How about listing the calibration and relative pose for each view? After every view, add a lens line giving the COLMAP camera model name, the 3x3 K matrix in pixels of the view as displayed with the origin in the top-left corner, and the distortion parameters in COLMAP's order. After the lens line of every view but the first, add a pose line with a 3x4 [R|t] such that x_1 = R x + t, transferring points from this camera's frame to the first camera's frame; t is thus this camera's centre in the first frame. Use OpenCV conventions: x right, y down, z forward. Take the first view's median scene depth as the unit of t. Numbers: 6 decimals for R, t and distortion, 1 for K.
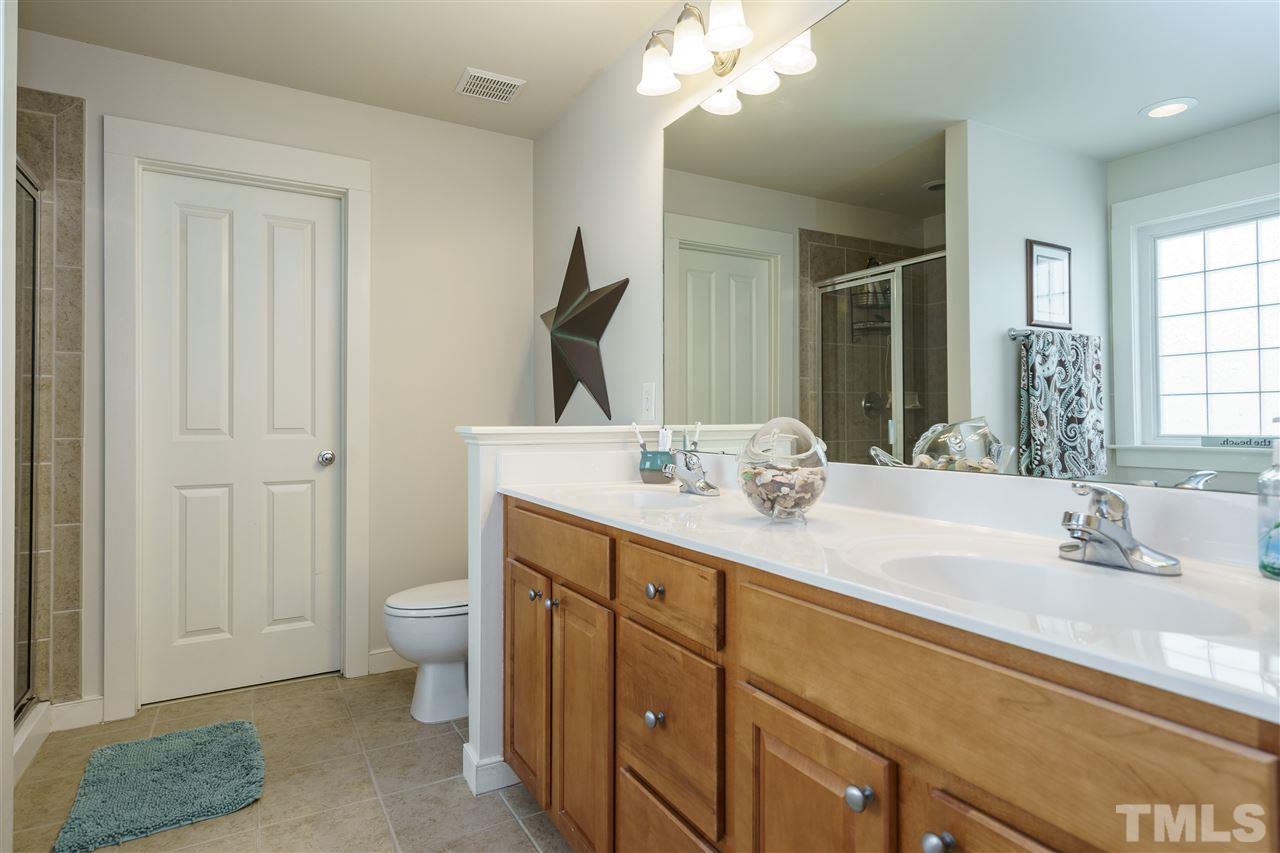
lens RADIAL K [[671.8, 0, 637.6], [0, 671.8, 422.8], [0, 0, 1]] dist [0.007855, 0.001622]
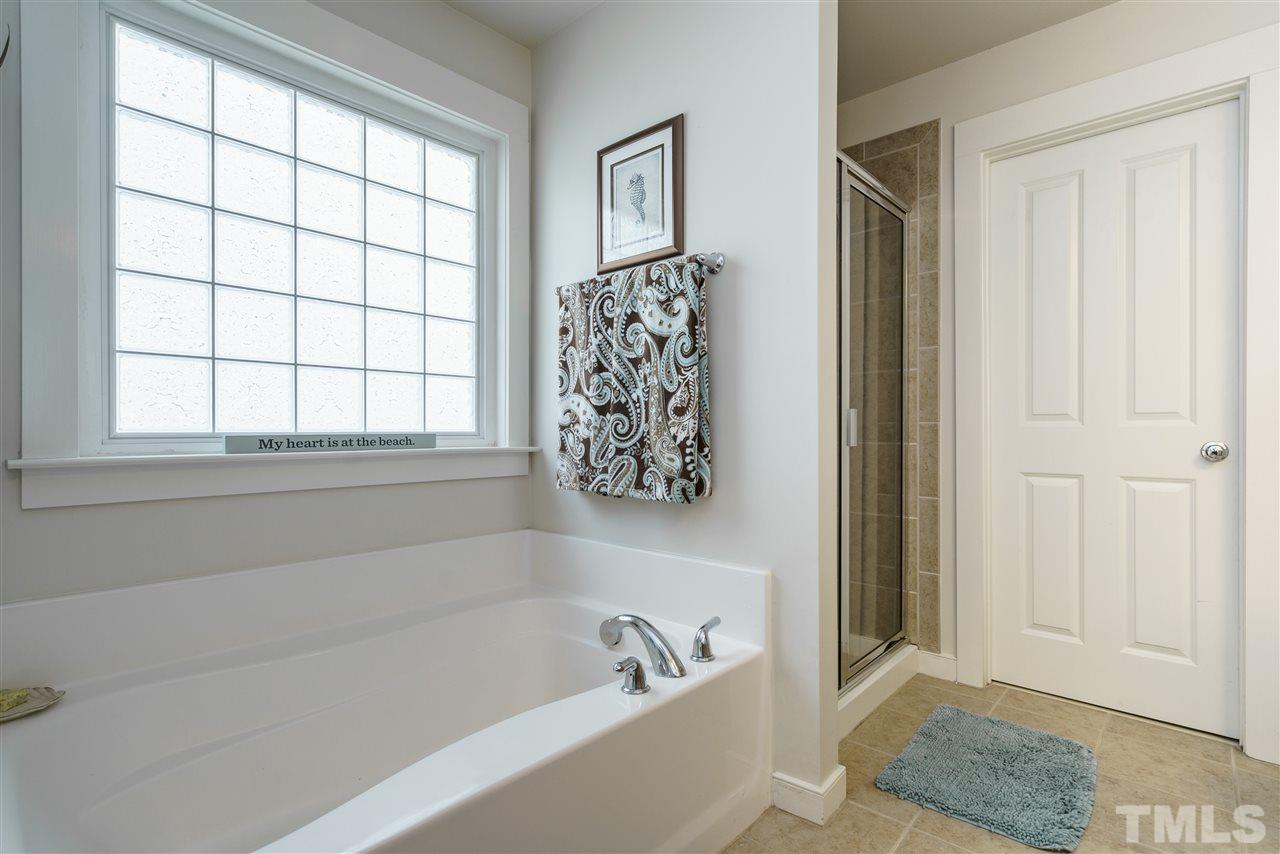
lens RADIAL K [[613.2, 0, 638.1], [0, 613.2, 425.6], [0, 0, 1]] dist [0.001482, 0.000105]
pose [[0.298486, 0.005878, -0.954396, 0.002548], [0.006419, 0.999946, 0.008167, 0.016297], [0.954393, -0.008564, 0.298432, 0.219573]]
